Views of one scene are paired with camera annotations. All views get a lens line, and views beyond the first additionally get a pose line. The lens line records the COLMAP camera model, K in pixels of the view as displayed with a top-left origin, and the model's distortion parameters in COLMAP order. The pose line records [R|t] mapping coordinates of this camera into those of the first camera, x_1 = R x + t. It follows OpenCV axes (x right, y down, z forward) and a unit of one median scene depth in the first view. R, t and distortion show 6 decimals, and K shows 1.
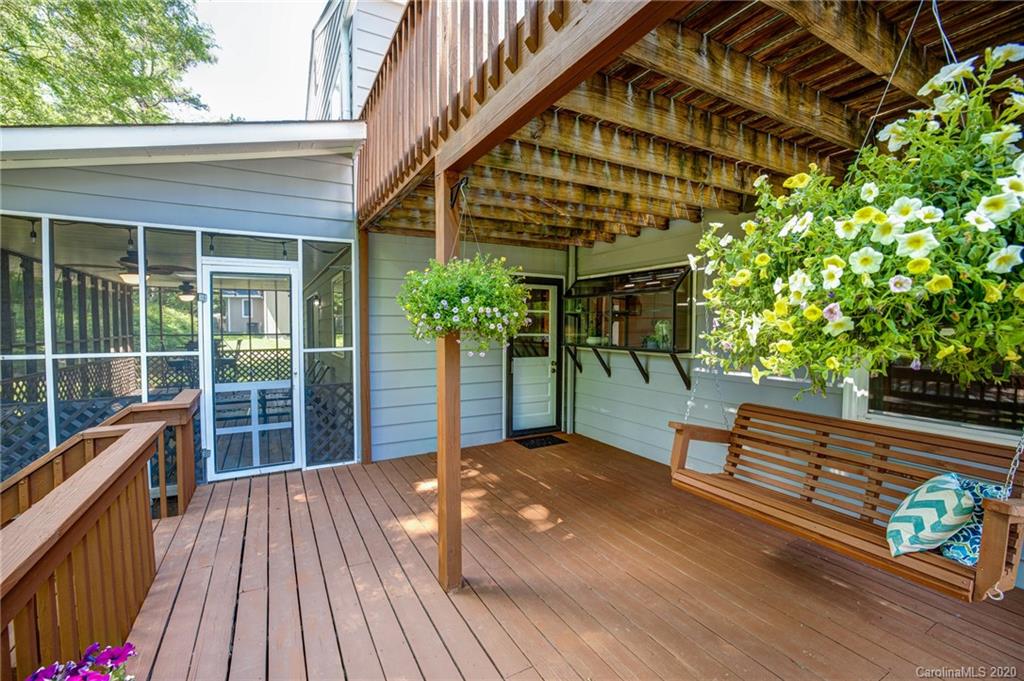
lens RADIAL K [[437.5, 0, 507.0], [0, 437.5, 337.5], [0, 0, 1]] dist [-0.053149, 0.022802]
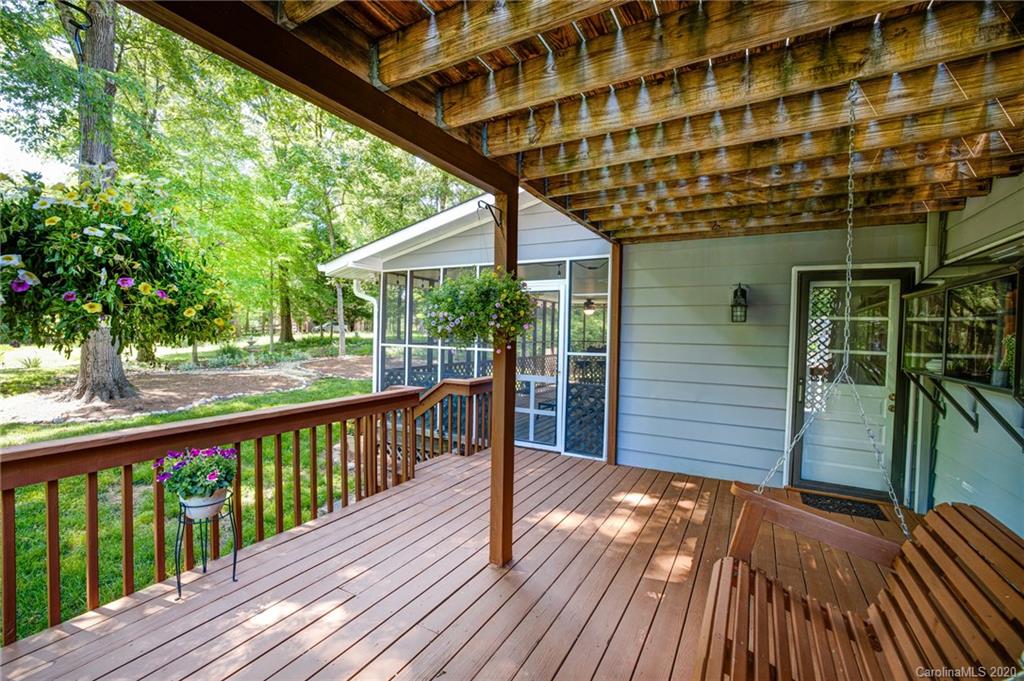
lens RADIAL K [[437.5, 0, 507.0], [0, 437.5, 337.5], [0, 0, 1]] dist [-0.053149, 0.022802]
pose [[0.527661, 0.021247, -0.849190, 0.462367], [-0.046368, 0.998917, -0.003819, -0.001736], [0.848189, 0.041391, 0.528074, 0.227083]]
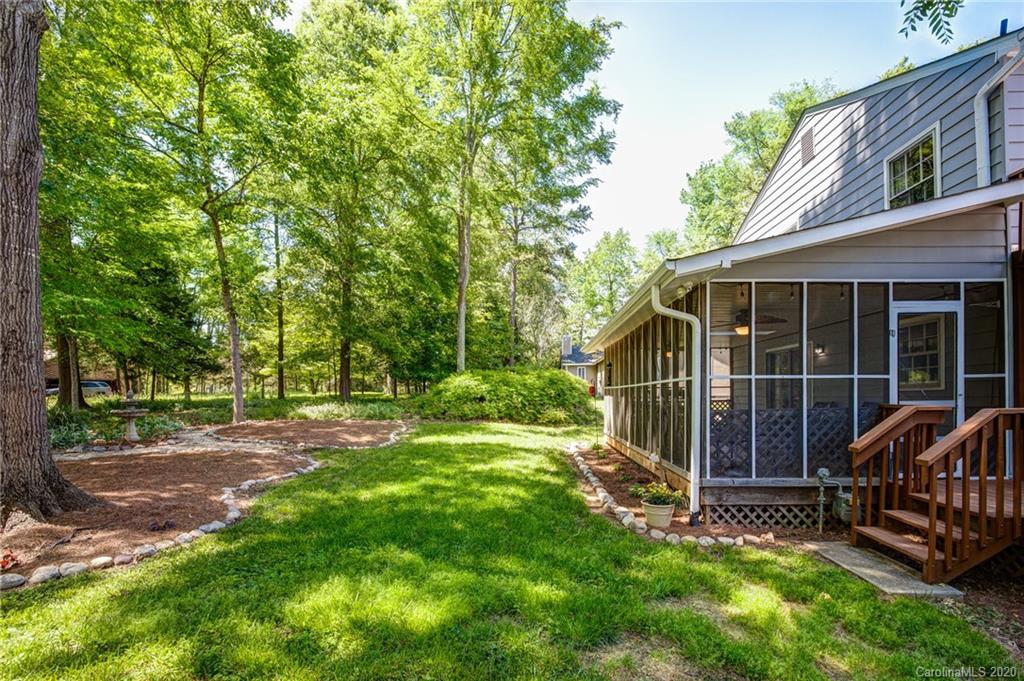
lens RADIAL K [[437.5, 0, 507.0], [0, 437.5, 337.5], [0, 0, 1]] dist [-0.053149, 0.022802]
pose [[0.858946, -0.022566, -0.511568, -0.959128], [-0.016210, 0.997329, -0.071212, 0.028858], [0.511809, 0.069460, 0.856287, -0.633664]]
